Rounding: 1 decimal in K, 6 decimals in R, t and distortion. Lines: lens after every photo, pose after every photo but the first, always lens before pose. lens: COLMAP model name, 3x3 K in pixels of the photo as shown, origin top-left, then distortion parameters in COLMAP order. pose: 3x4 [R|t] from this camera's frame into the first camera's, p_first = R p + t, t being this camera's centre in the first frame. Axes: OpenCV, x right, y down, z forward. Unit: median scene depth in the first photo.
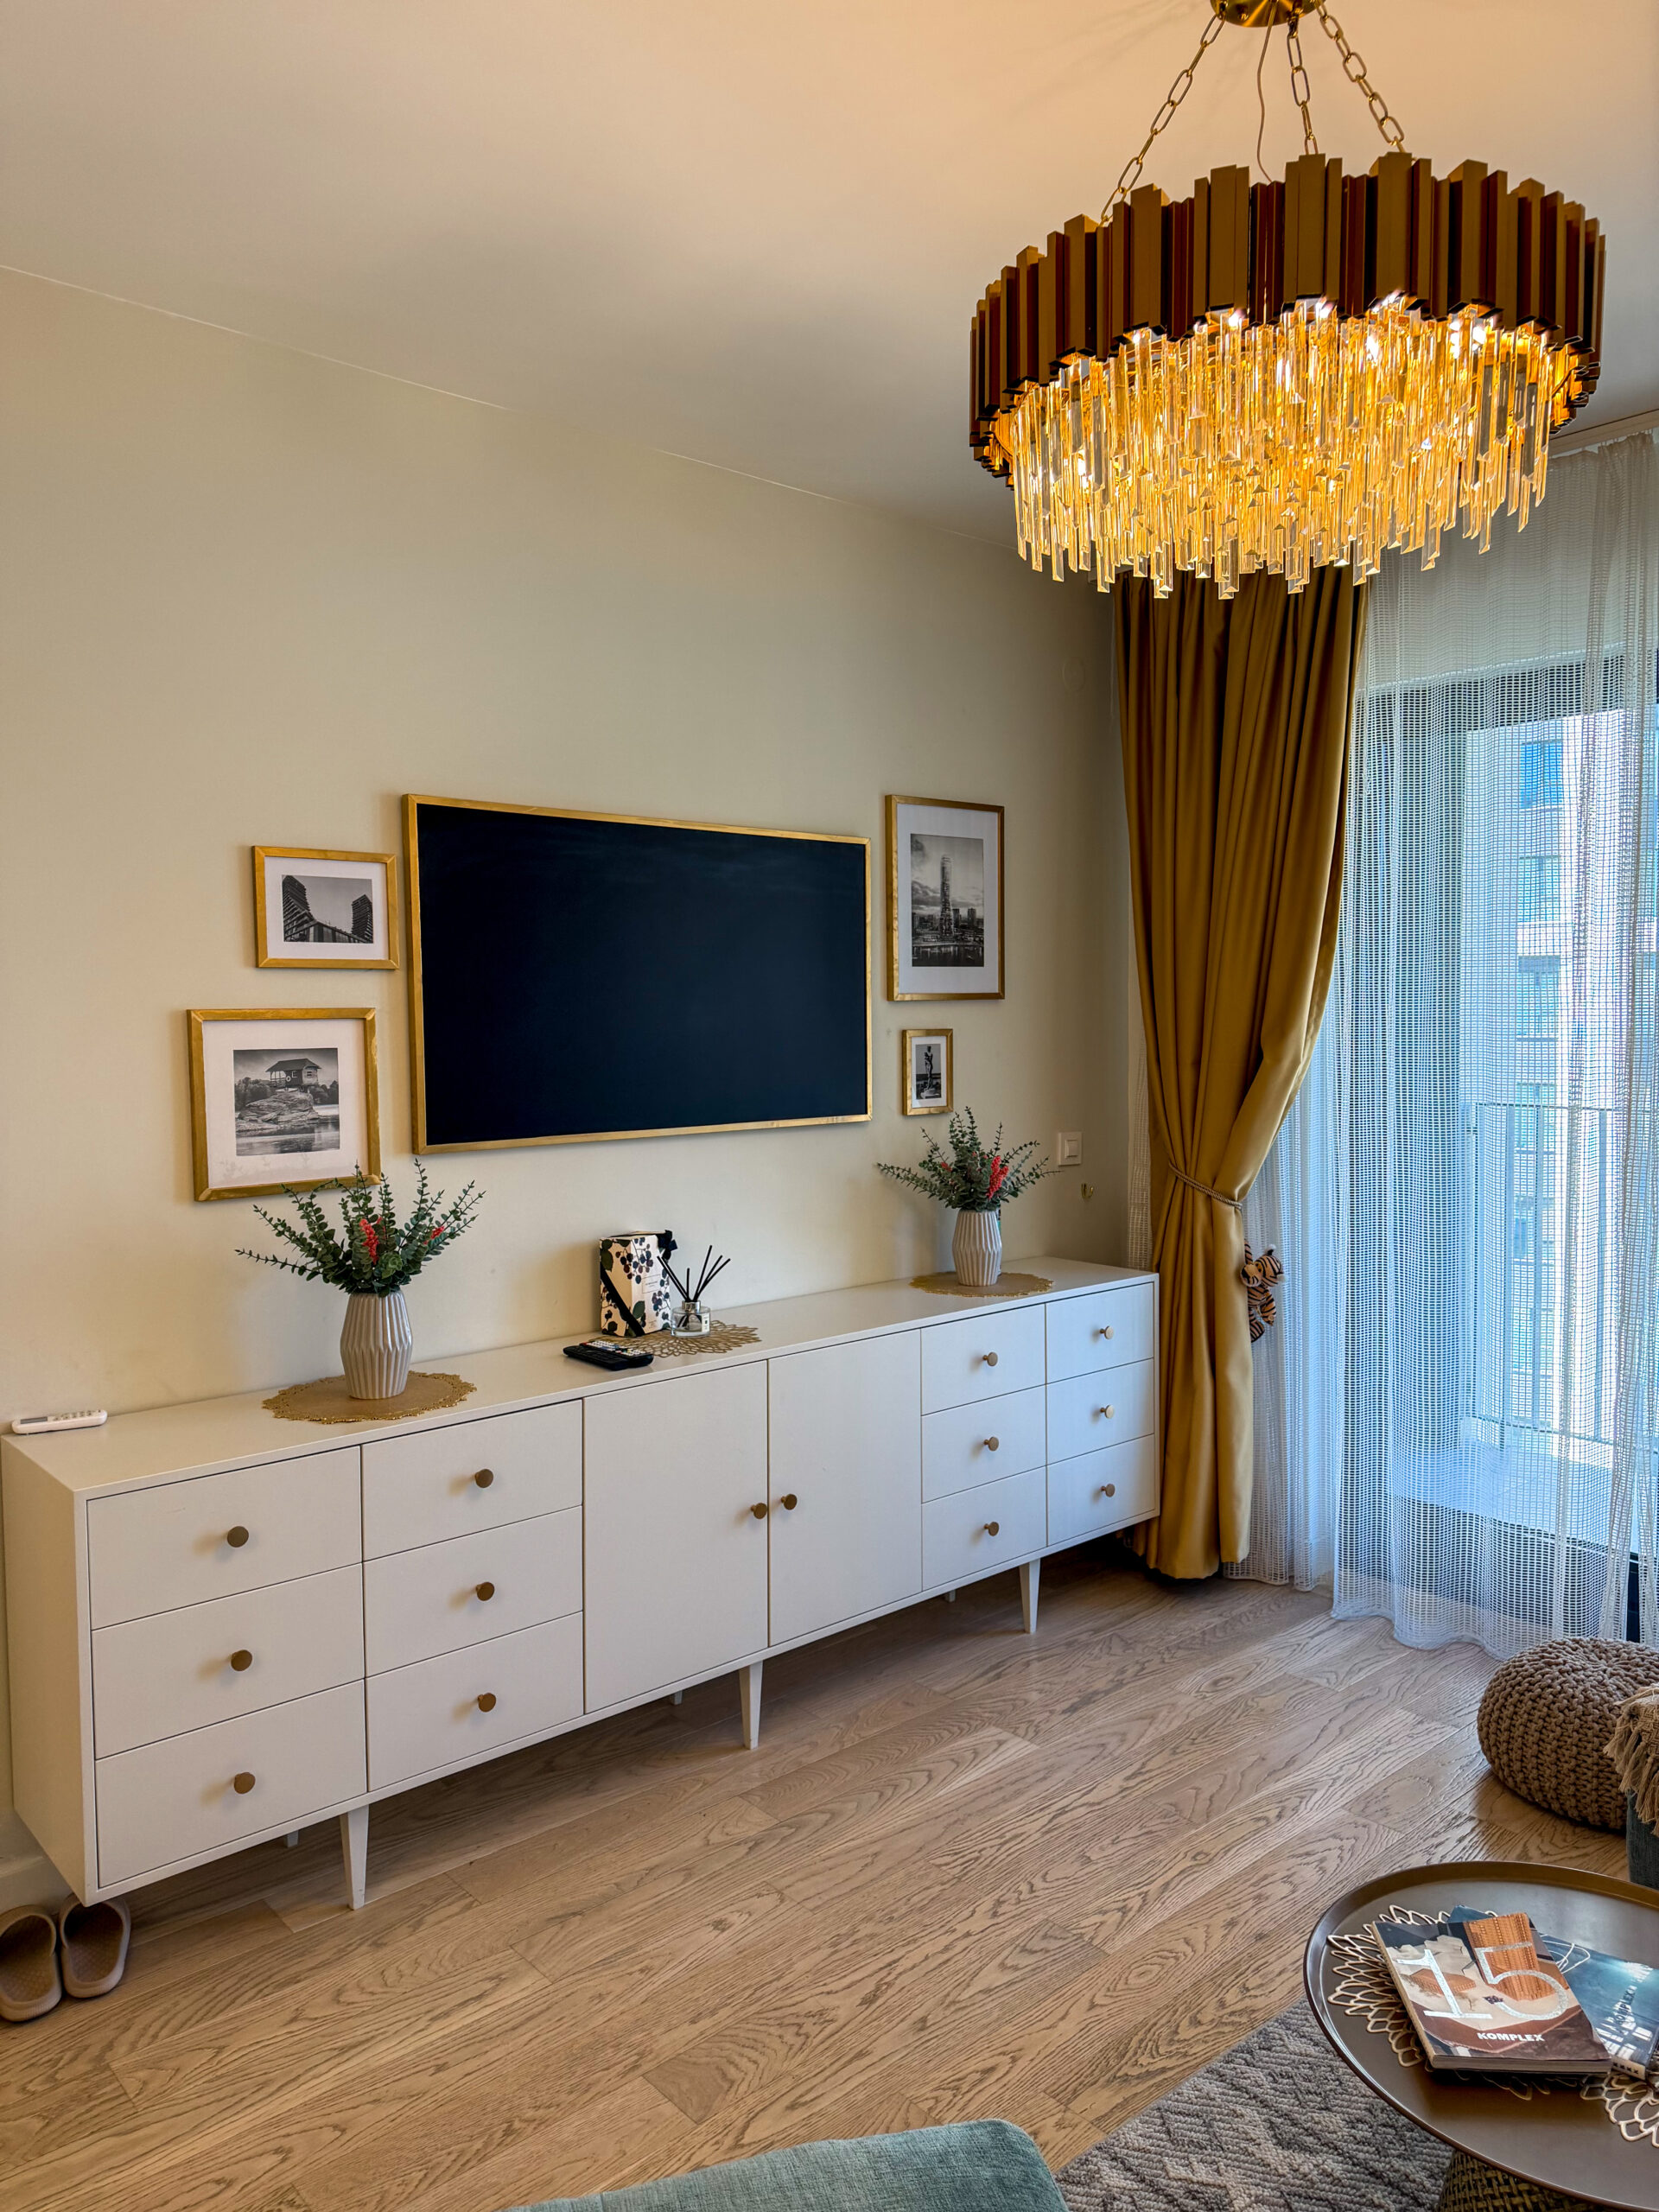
lens RADIAL K [[1561.3, 0, 829.5], [0, 1561.3, 1106.0], [0, 0, 1]] dist [0.111113, -0.138592]
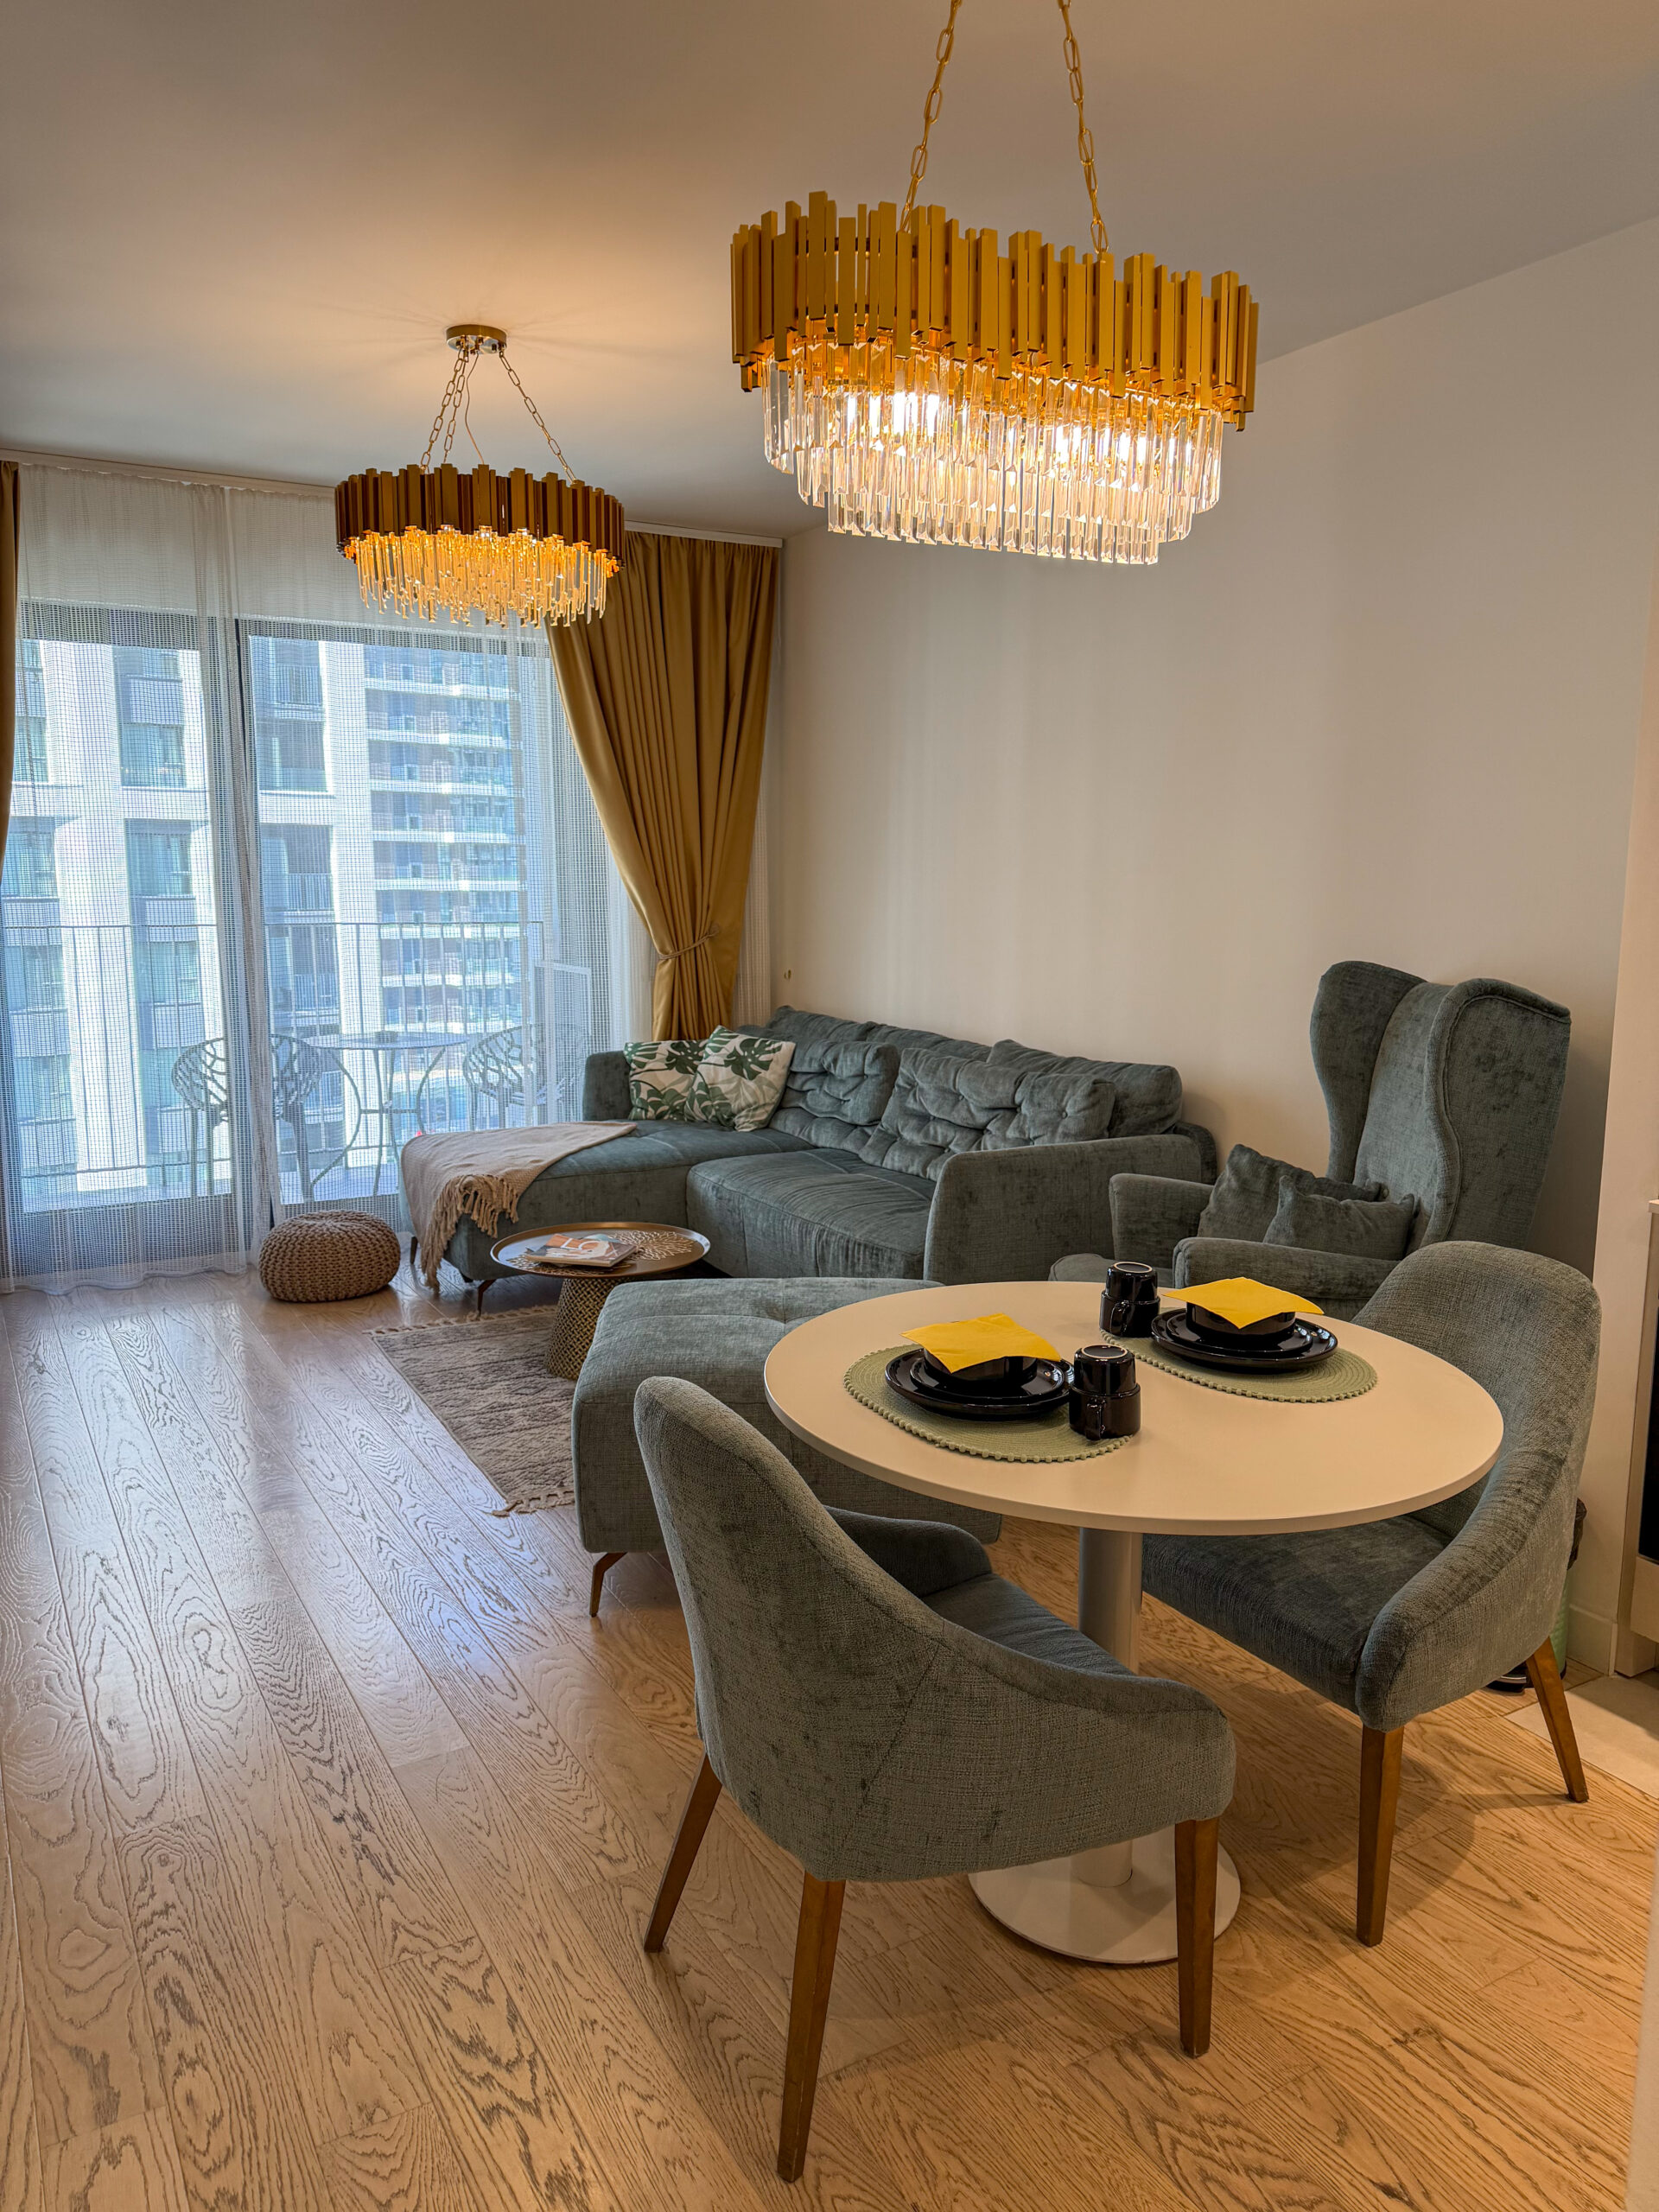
lens RADIAL K [[1560.0, 0, 834.0], [0, 1560.0, 1113.6], [0, 0, 1]] dist [0.091663, -0.121770]
pose [[0.206522, -0.148647, 0.967085, -1.362096], [0.066271, 0.988248, 0.137747, 0.043702], [-0.976195, 0.035642, 0.213946, 0.100250]]
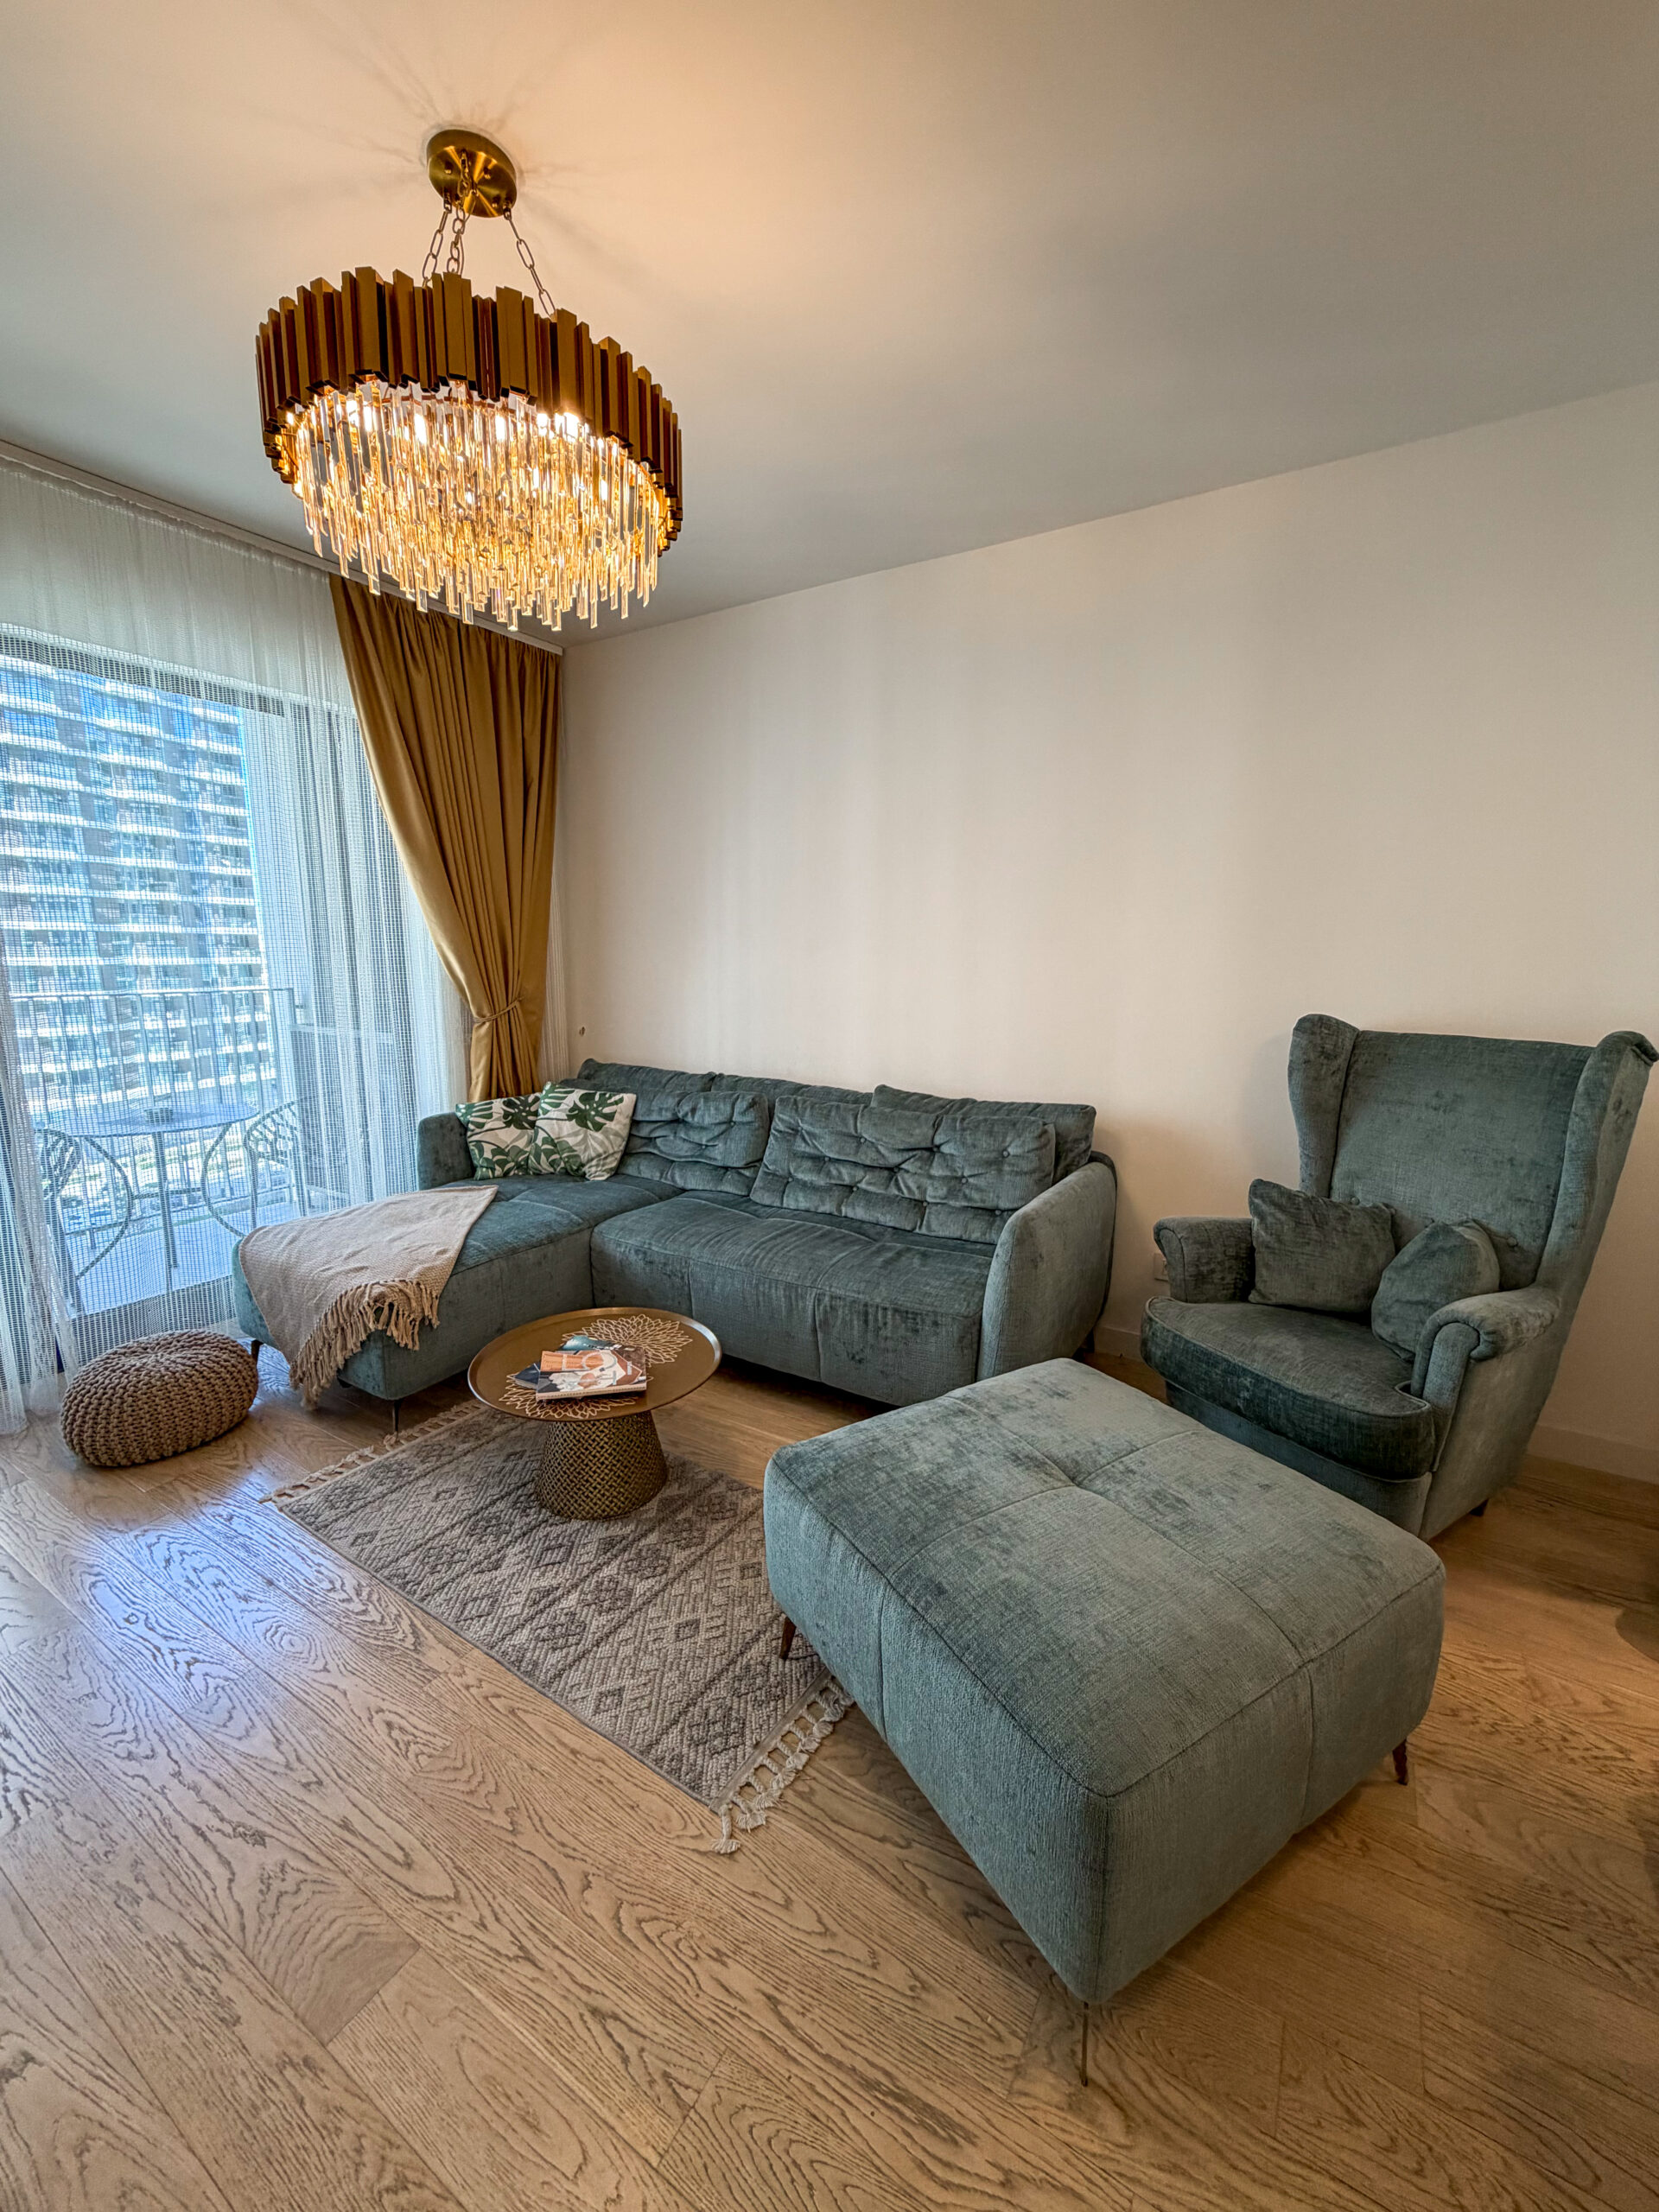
lens RADIAL K [[885.9, 0, 829.2], [0, 885.9, 1097.5], [0, 0, 1]] dist [0.004209, -0.002459]
pose [[-0.283291, -0.153483, 0.946673, -0.551910], [0.062492, 0.982058, 0.177921, 0.019378], [-0.956996, 0.109563, -0.268617, 0.766377]]
